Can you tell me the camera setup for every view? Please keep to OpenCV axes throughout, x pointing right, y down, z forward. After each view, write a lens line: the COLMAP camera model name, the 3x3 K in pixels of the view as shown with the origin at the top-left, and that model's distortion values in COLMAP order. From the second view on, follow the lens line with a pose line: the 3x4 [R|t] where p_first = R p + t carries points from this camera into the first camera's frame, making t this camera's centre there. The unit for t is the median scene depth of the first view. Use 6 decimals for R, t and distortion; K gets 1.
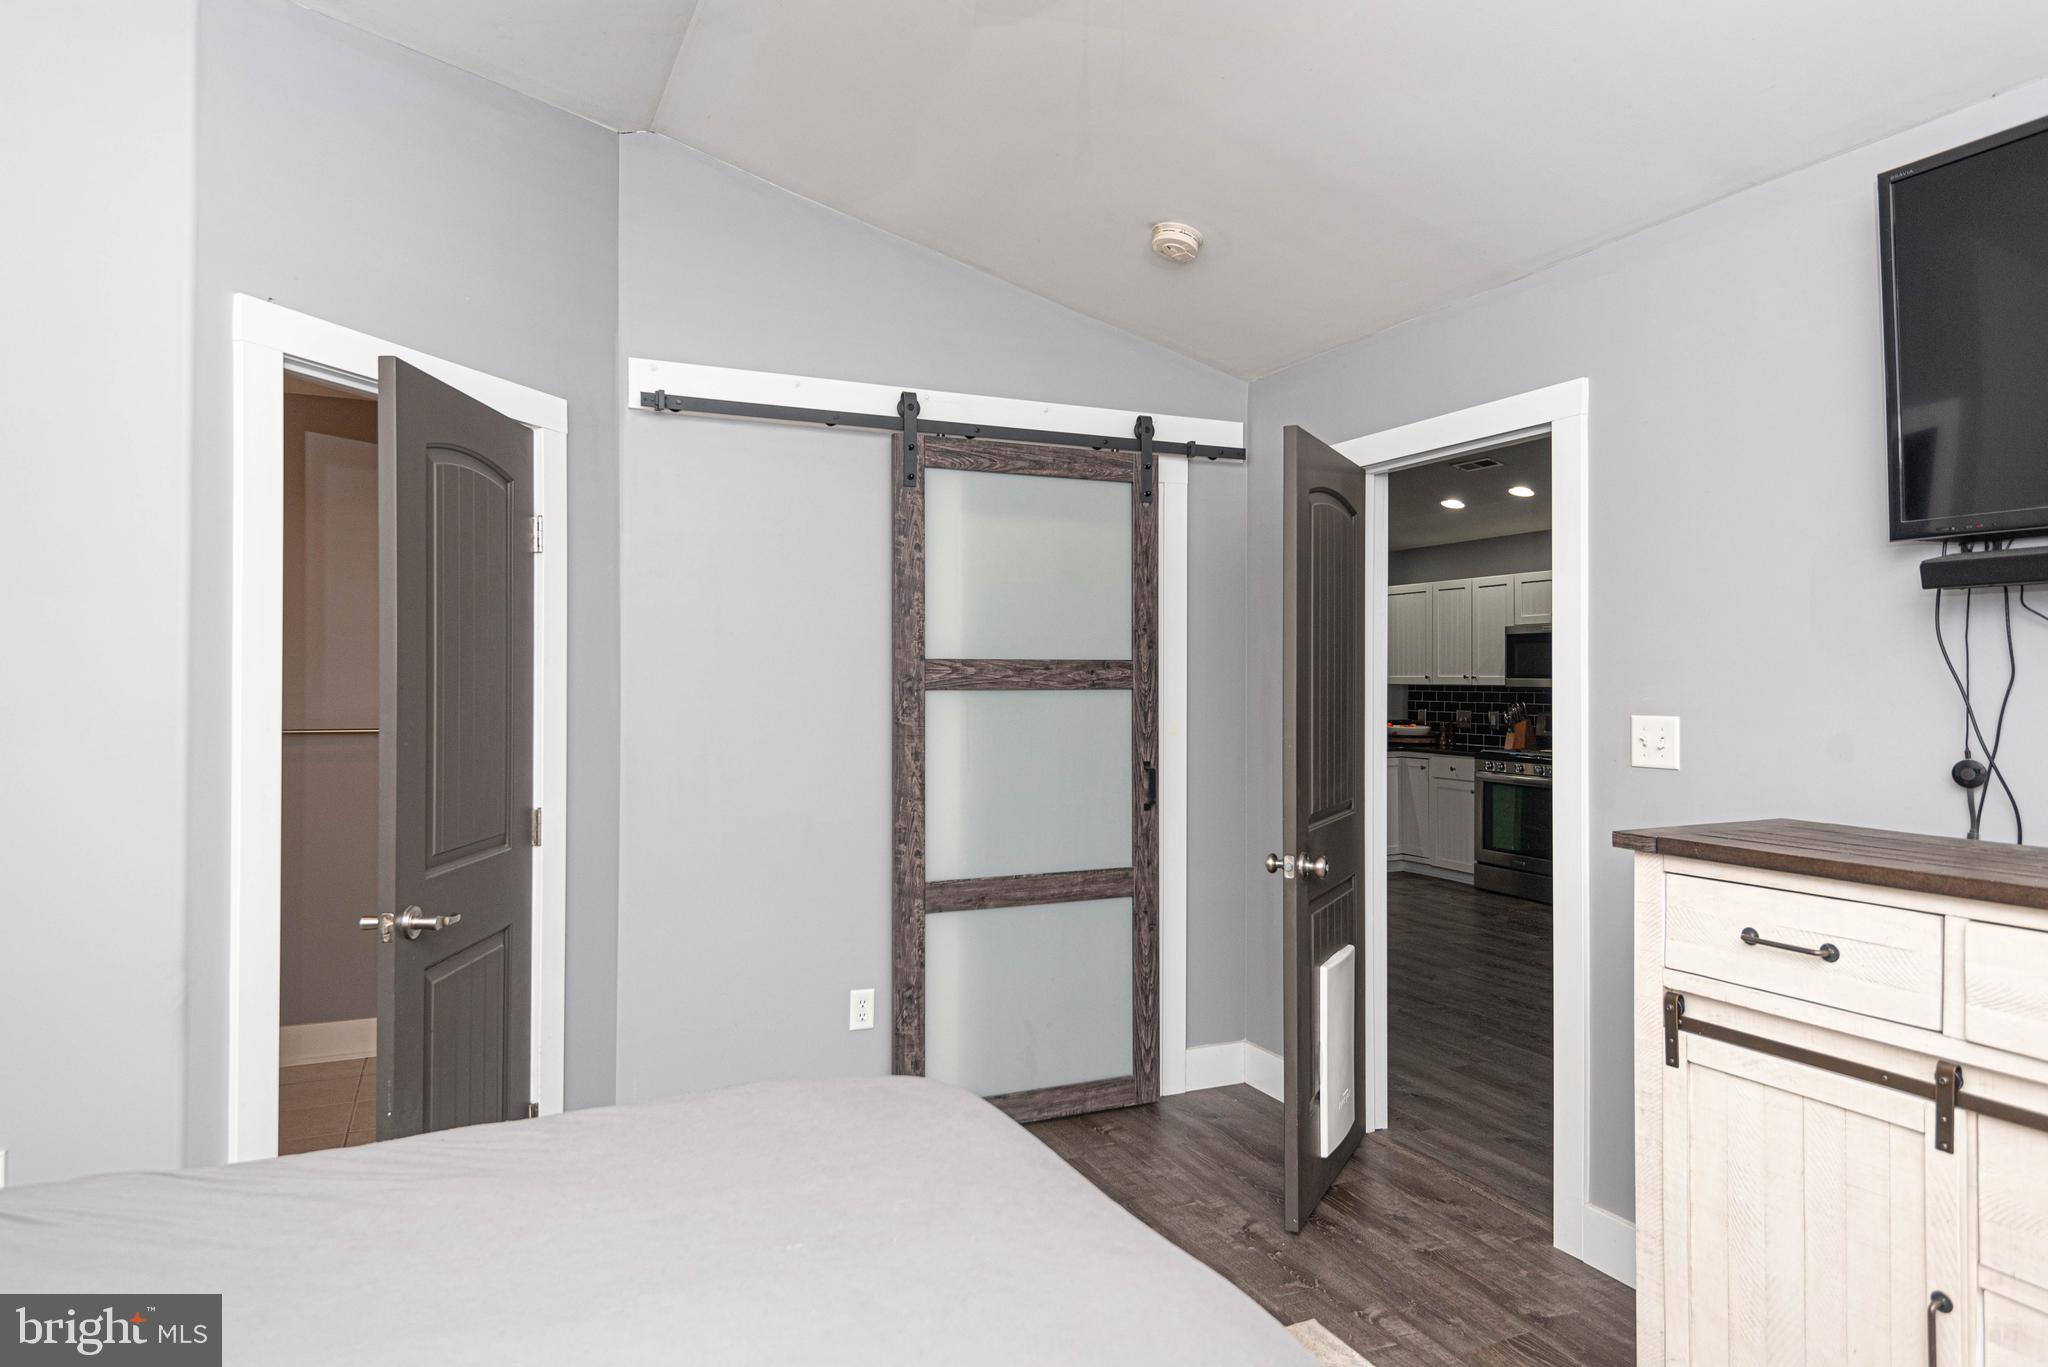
lens RADIAL K [[1188.8, 0, 1026.1], [0, 1188.8, 677.7], [0, 0, 1]] dist [0.021782, -0.017297]
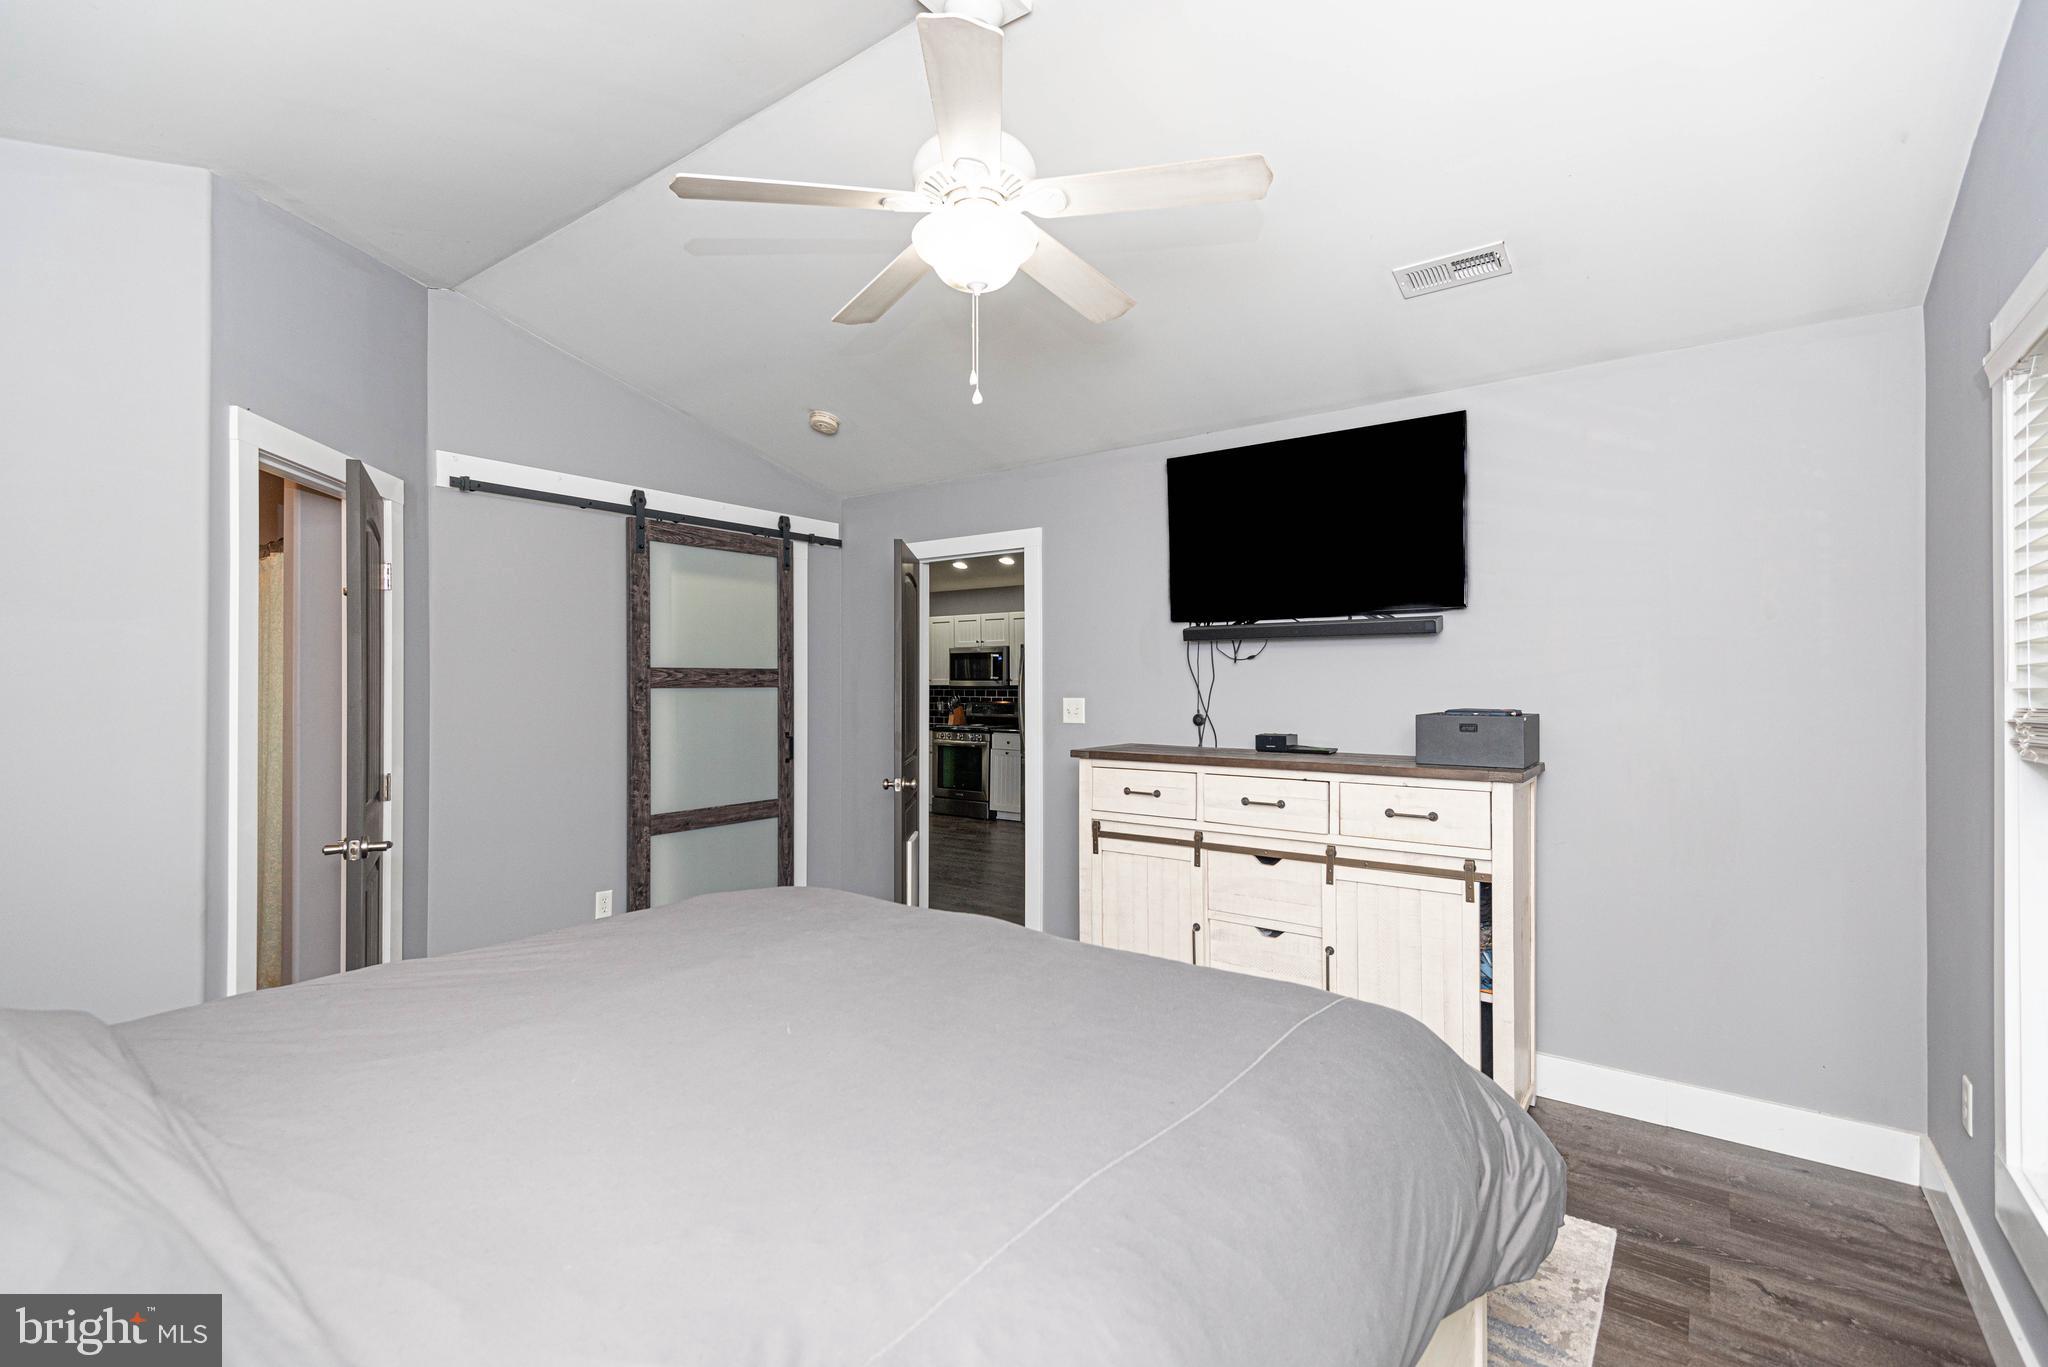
lens RADIAL K [[907.0, 0, 1014.8], [0, 907.0, 678.9], [0, 0, 1]] dist [0.020446, -0.000291]
pose [[0.876079, -0.000940, 0.482167, -0.238394], [0.001876, 0.999997, -0.001460, 0.001215], [-0.482165, 0.002184, 0.876078, -0.238863]]
